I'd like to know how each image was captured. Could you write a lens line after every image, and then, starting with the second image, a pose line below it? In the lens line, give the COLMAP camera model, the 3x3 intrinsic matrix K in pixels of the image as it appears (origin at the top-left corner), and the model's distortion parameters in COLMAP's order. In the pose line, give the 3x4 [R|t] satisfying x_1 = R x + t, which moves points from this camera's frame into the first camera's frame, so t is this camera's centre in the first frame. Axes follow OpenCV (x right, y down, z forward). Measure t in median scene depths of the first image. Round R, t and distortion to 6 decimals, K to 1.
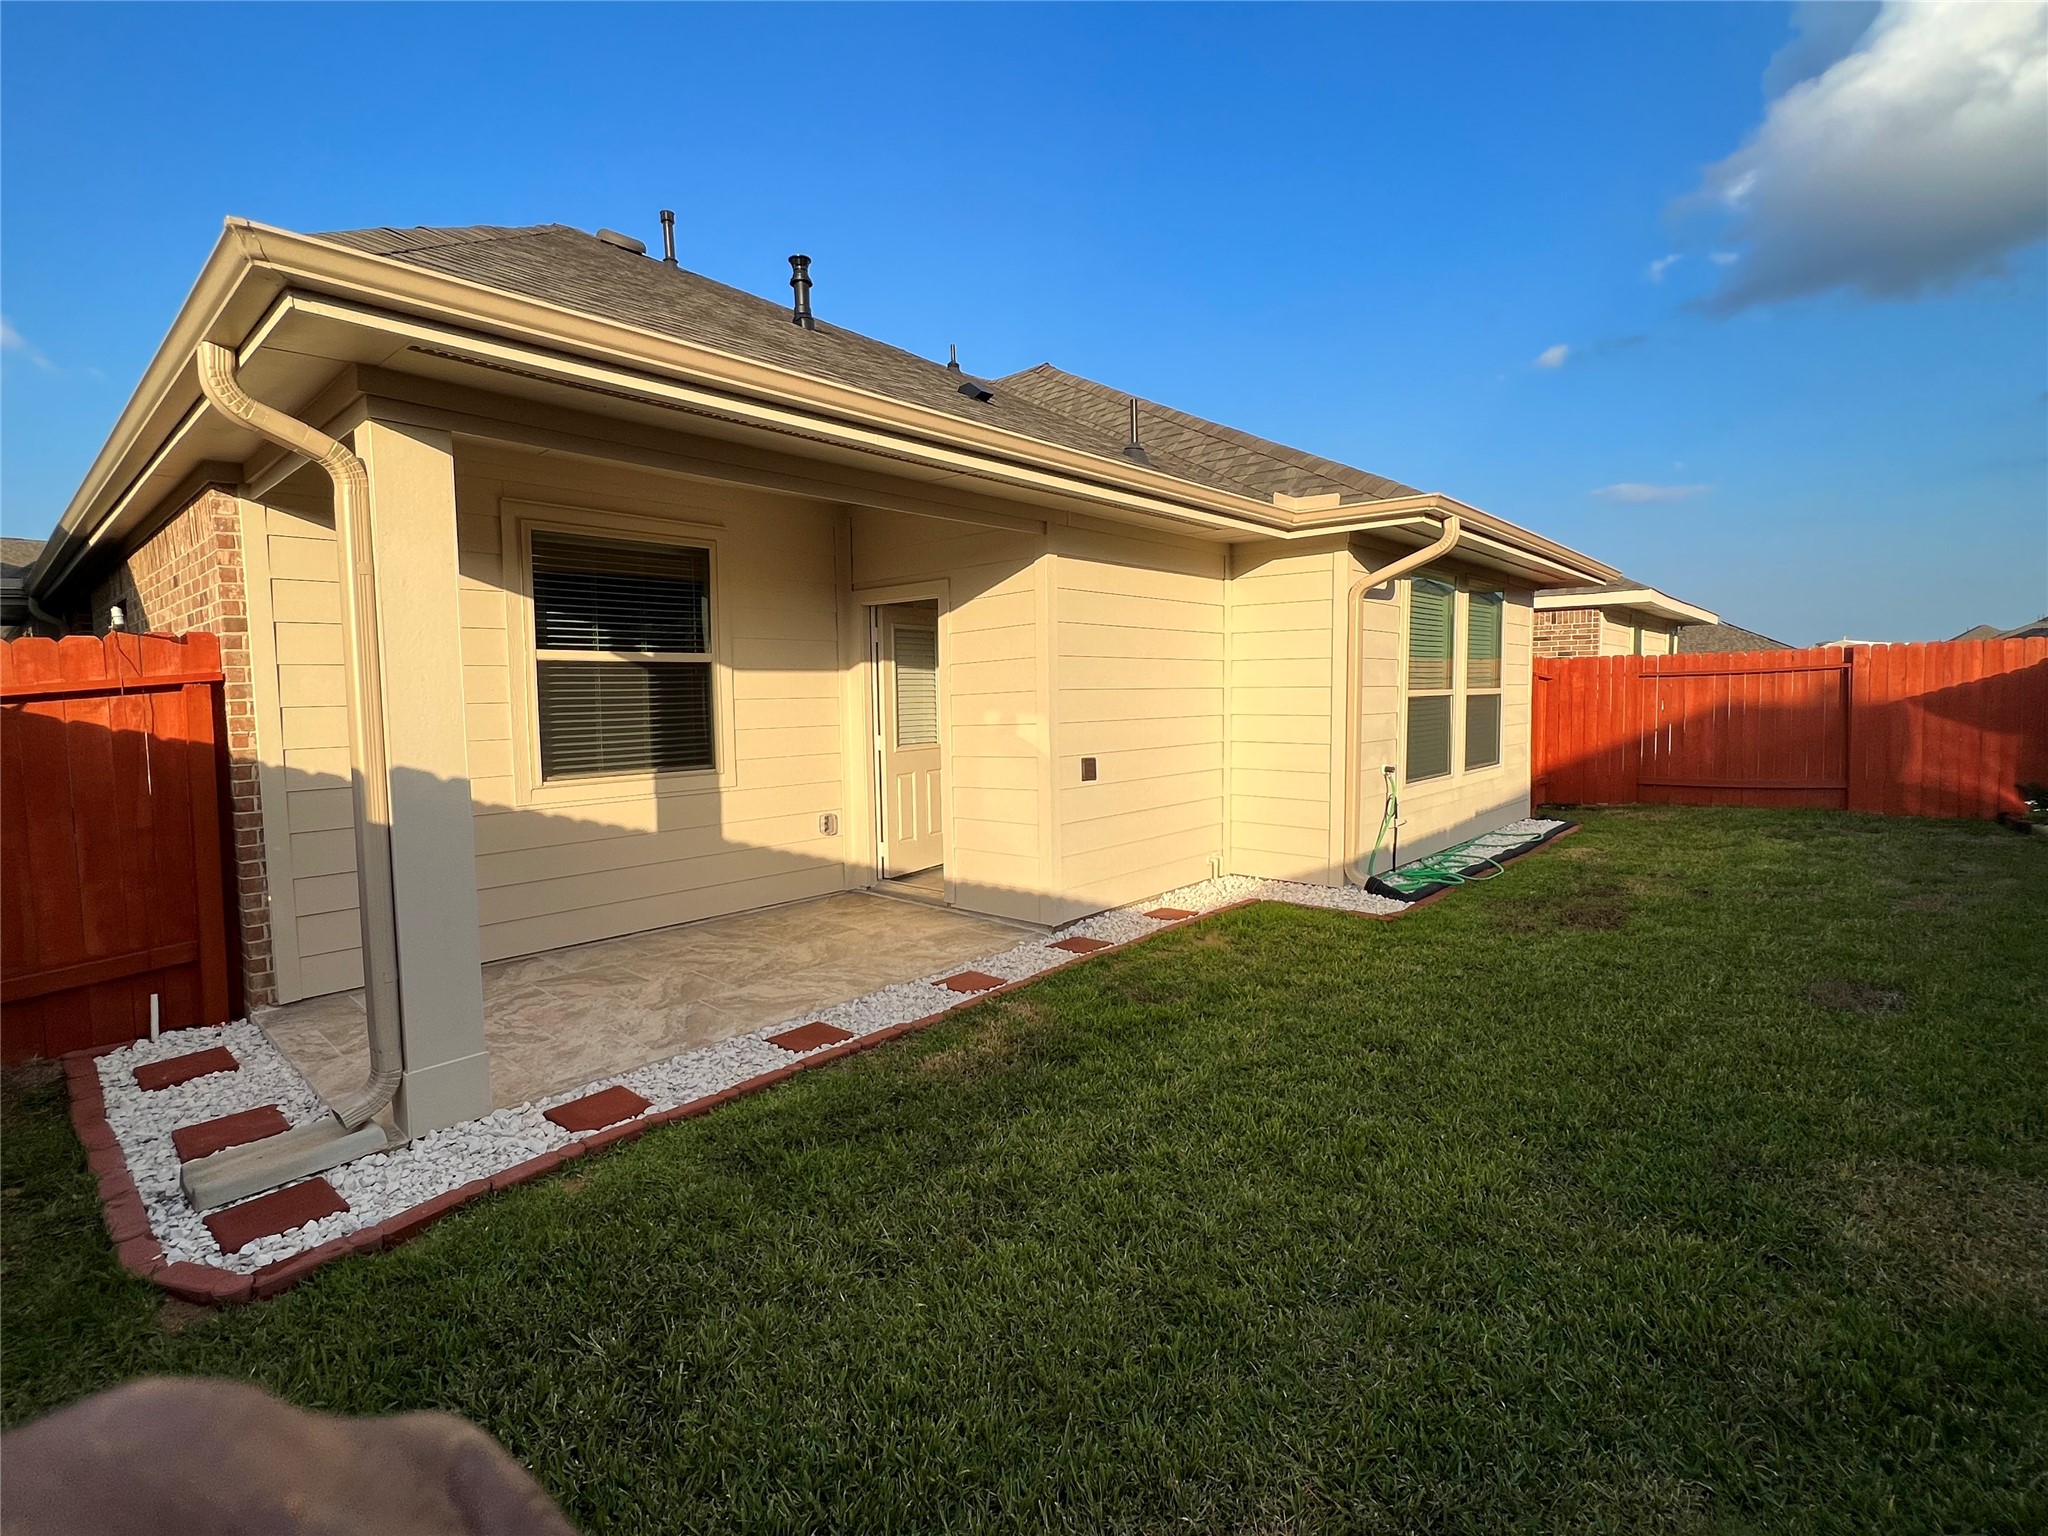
lens RADIAL K [[955.6, 0, 1024.0], [0, 955.6, 768.0], [0, 0, 1]] dist [-0.003112, -0.000286]
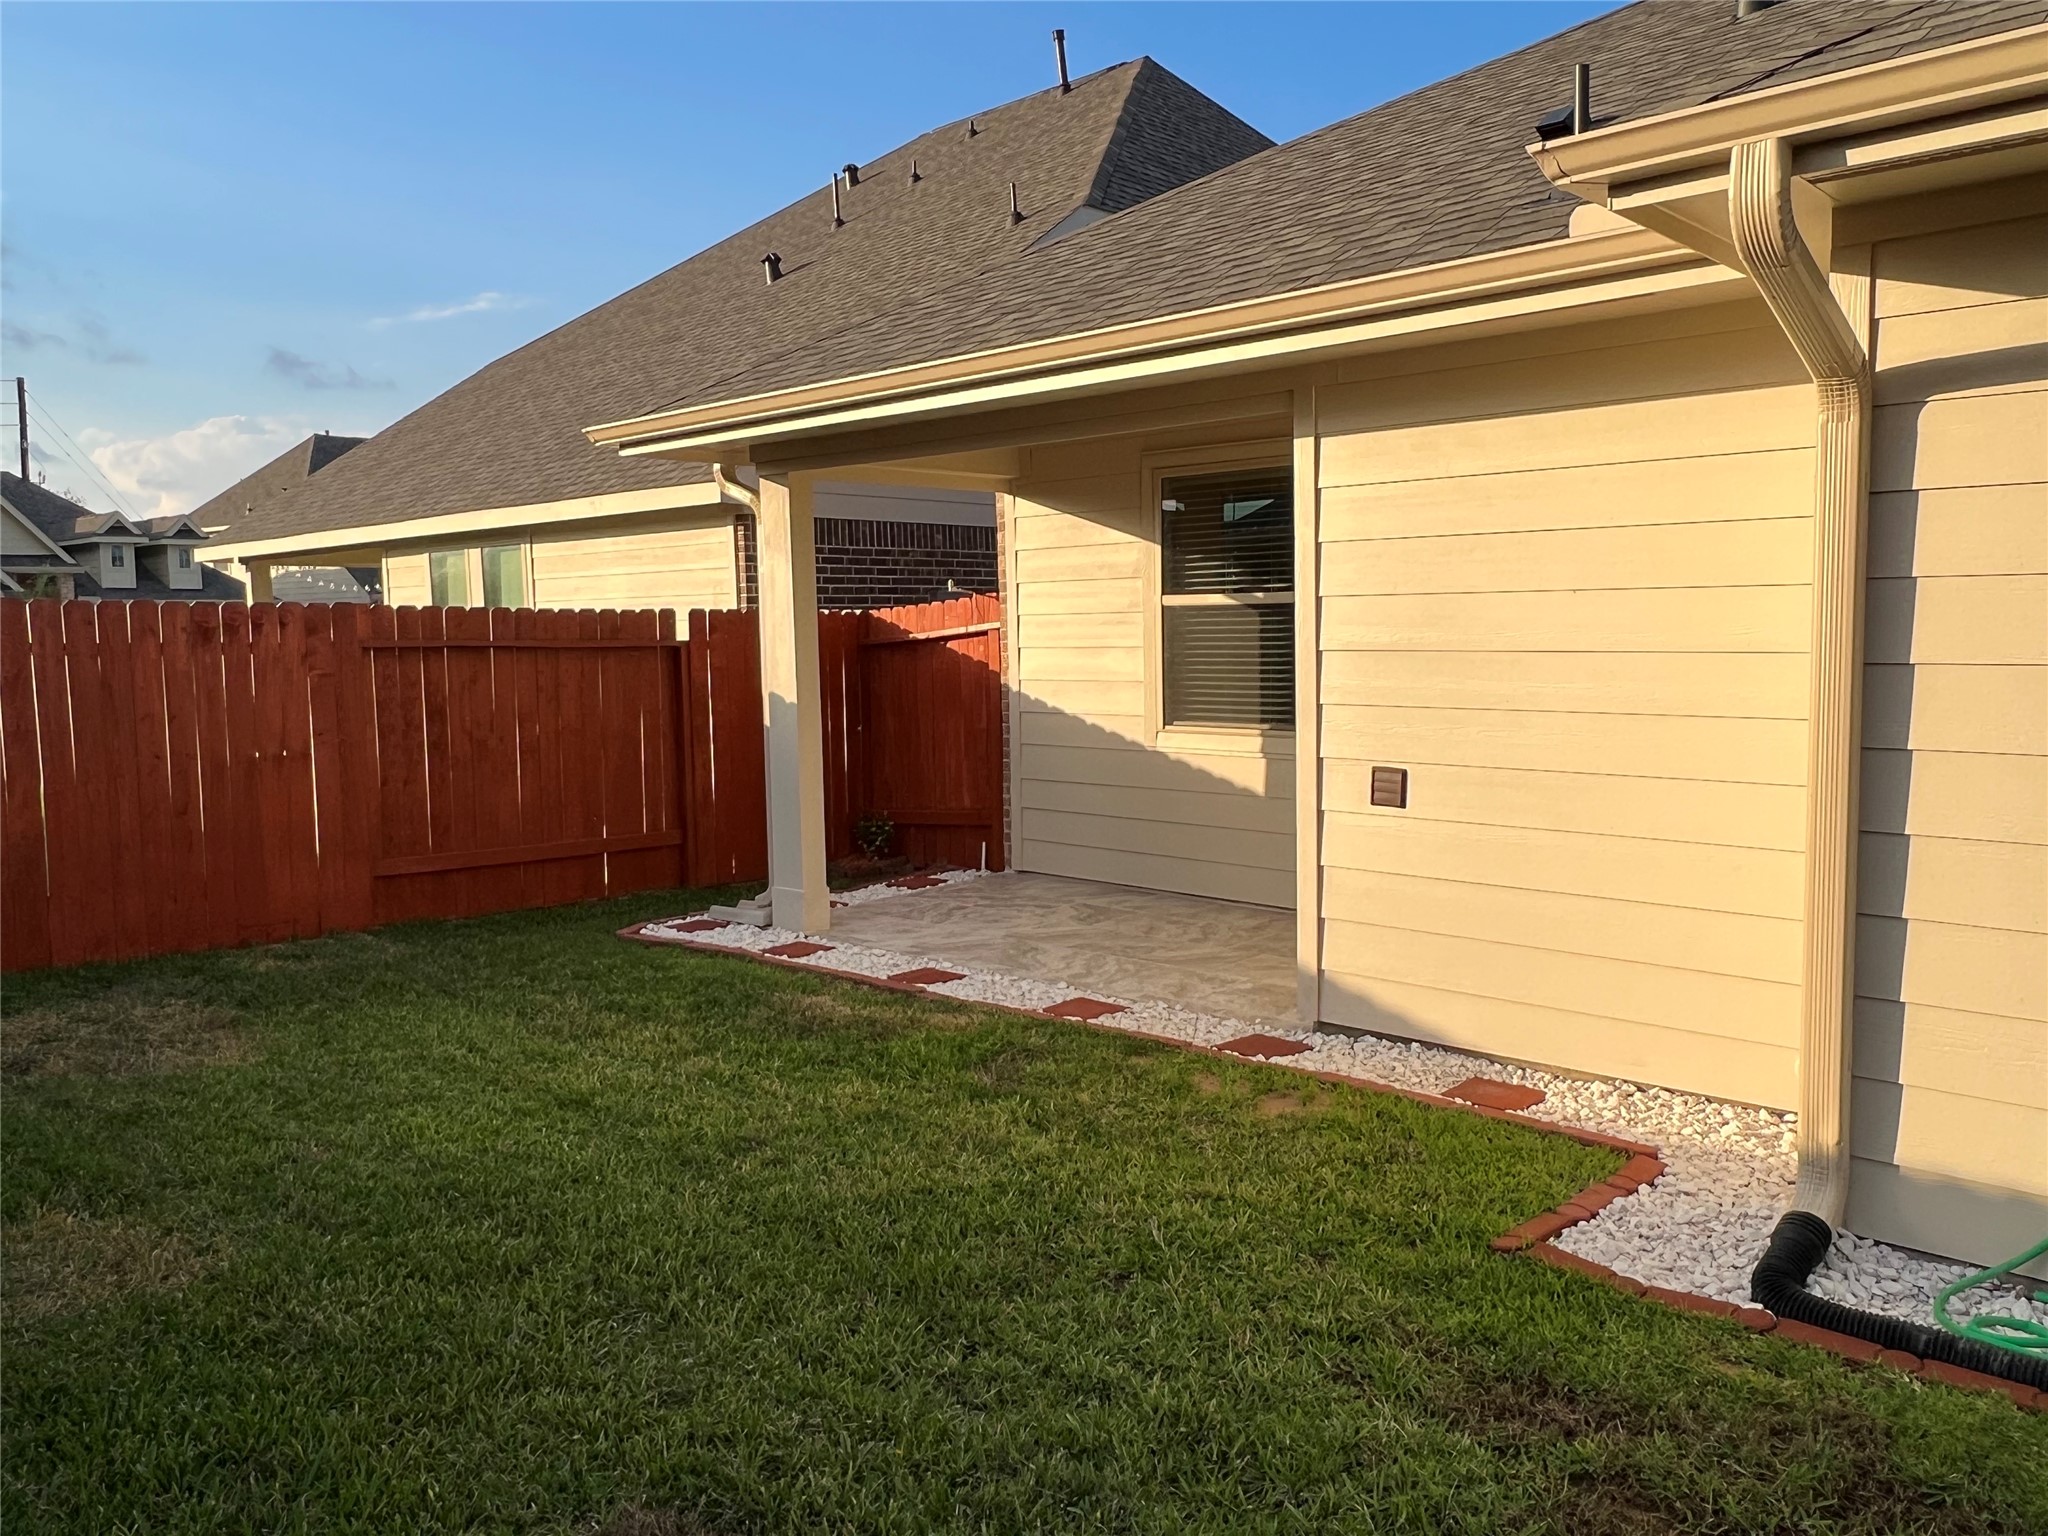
lens RADIAL K [[1494.2, 0, 1024.0], [0, 1494.2, 768.0], [0, 0, 1]] dist [-0.030285, -0.000111]
pose [[-0.030755, 0.109985, -0.993457, 1.168866], [-0.064876, 0.991612, 0.111789, -0.116086], [0.997419, 0.067889, -0.023362, 0.953901]]
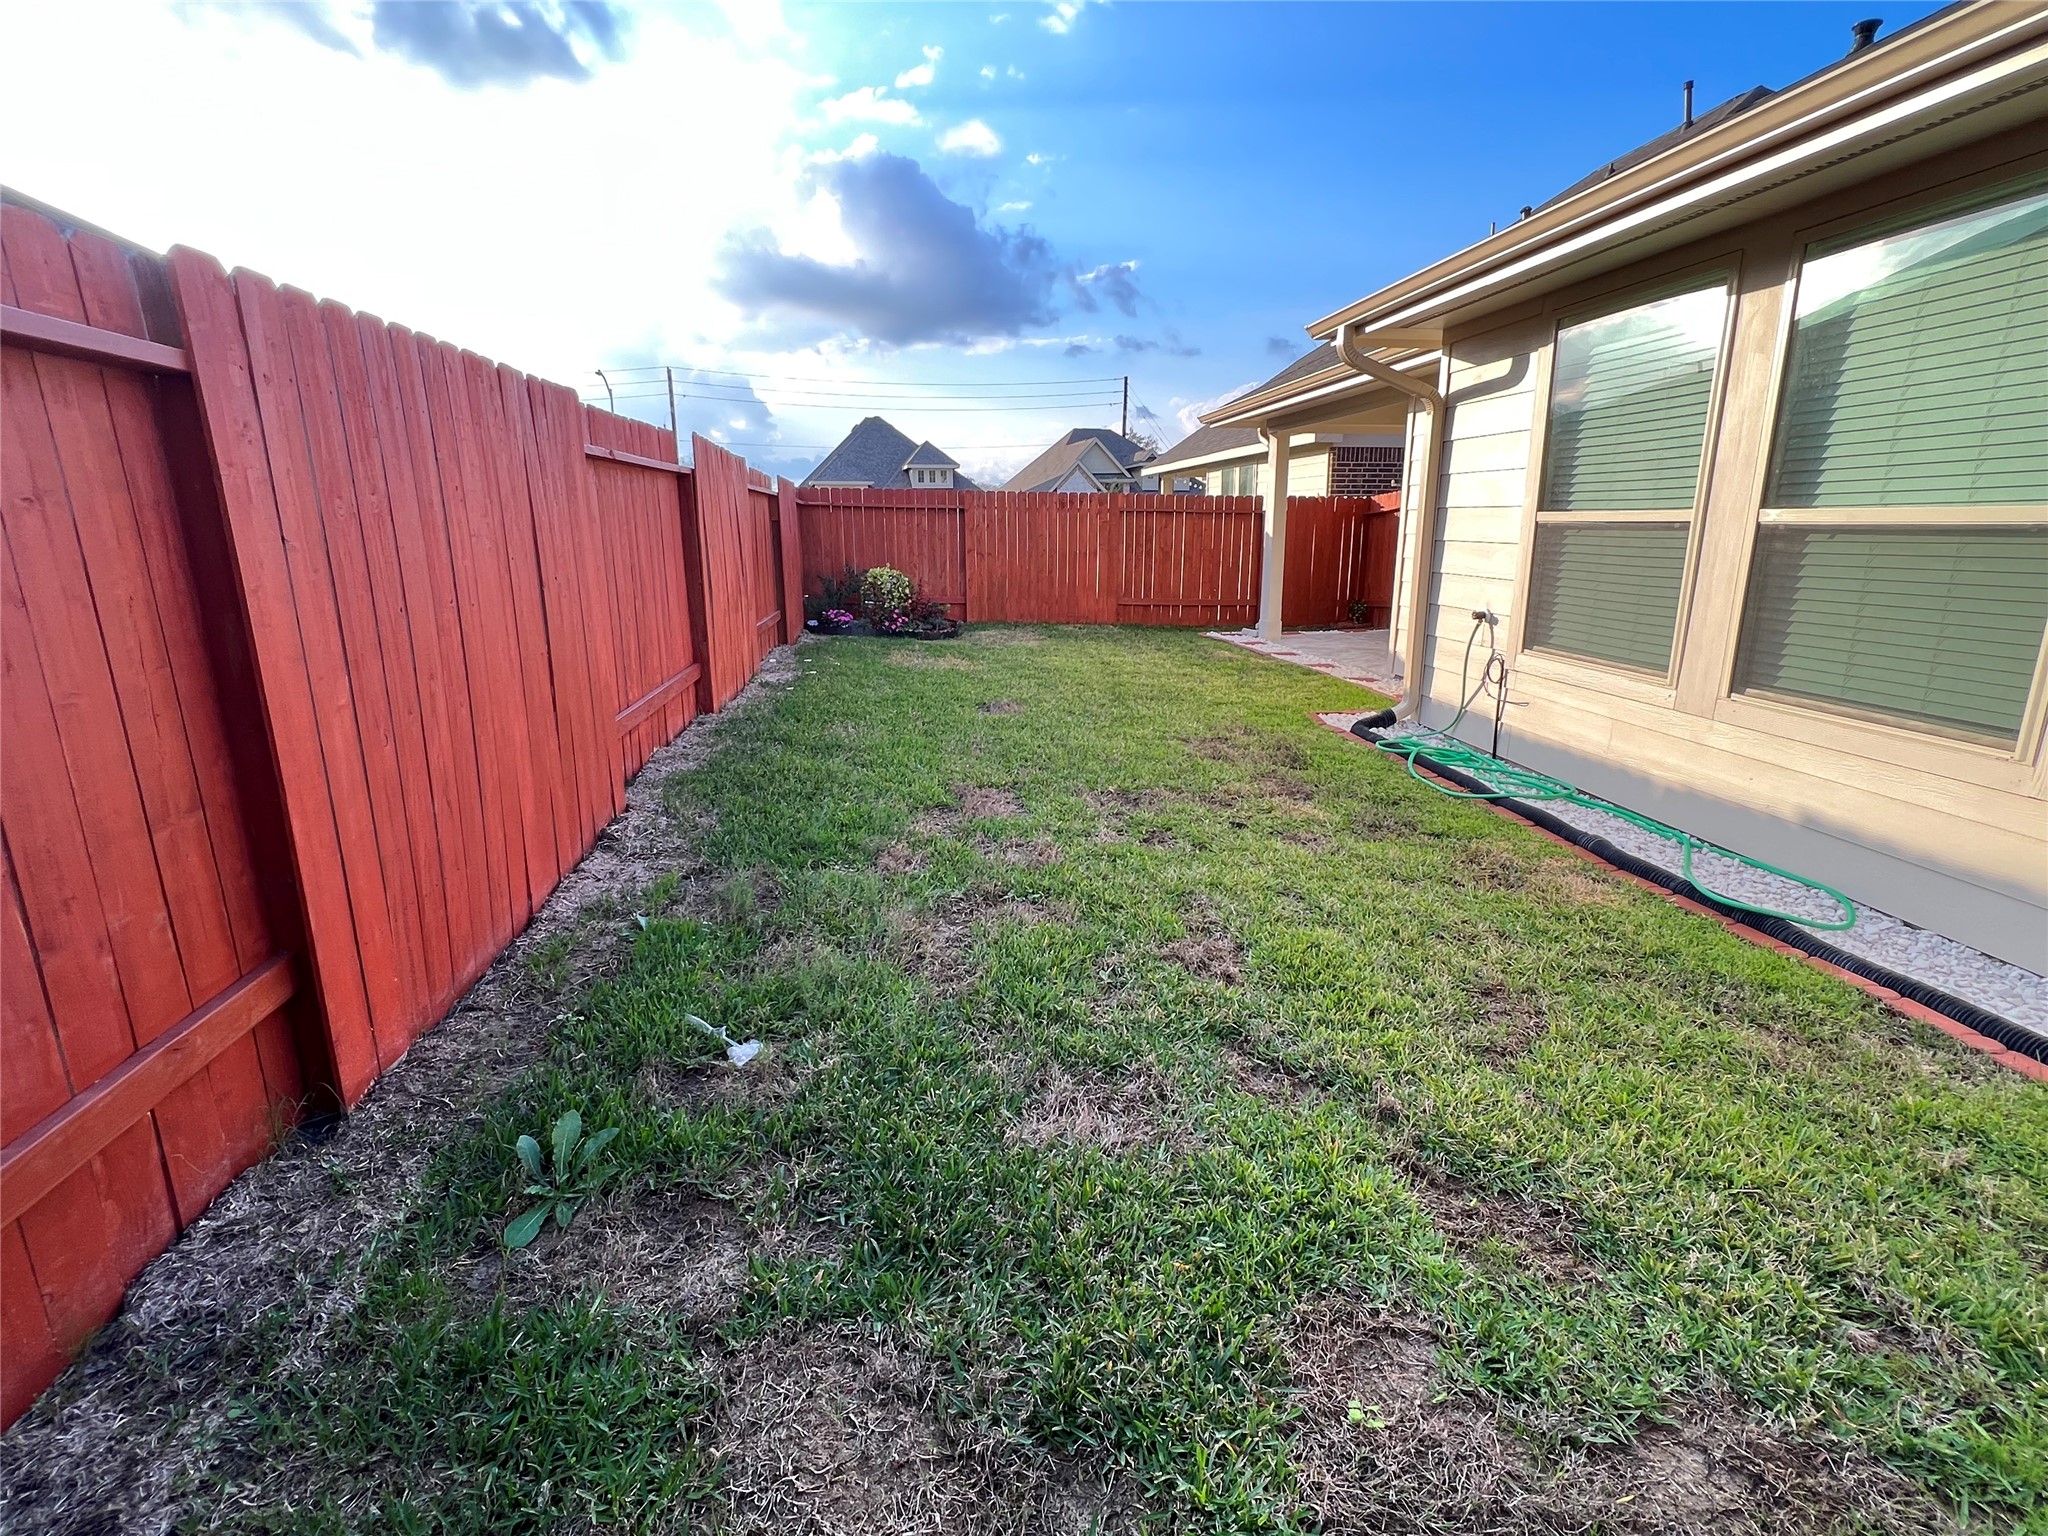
lens RADIAL K [[955.6, 0, 1024.0], [0, 955.6, 768.0], [0, 0, 1]] dist [-0.003112, -0.000286]
pose [[-0.667926, 0.195864, -0.717992, 1.800105], [-0.055488, 0.948956, 0.310489, -0.148572], [0.742156, 0.247223, -0.622964, 1.857242]]
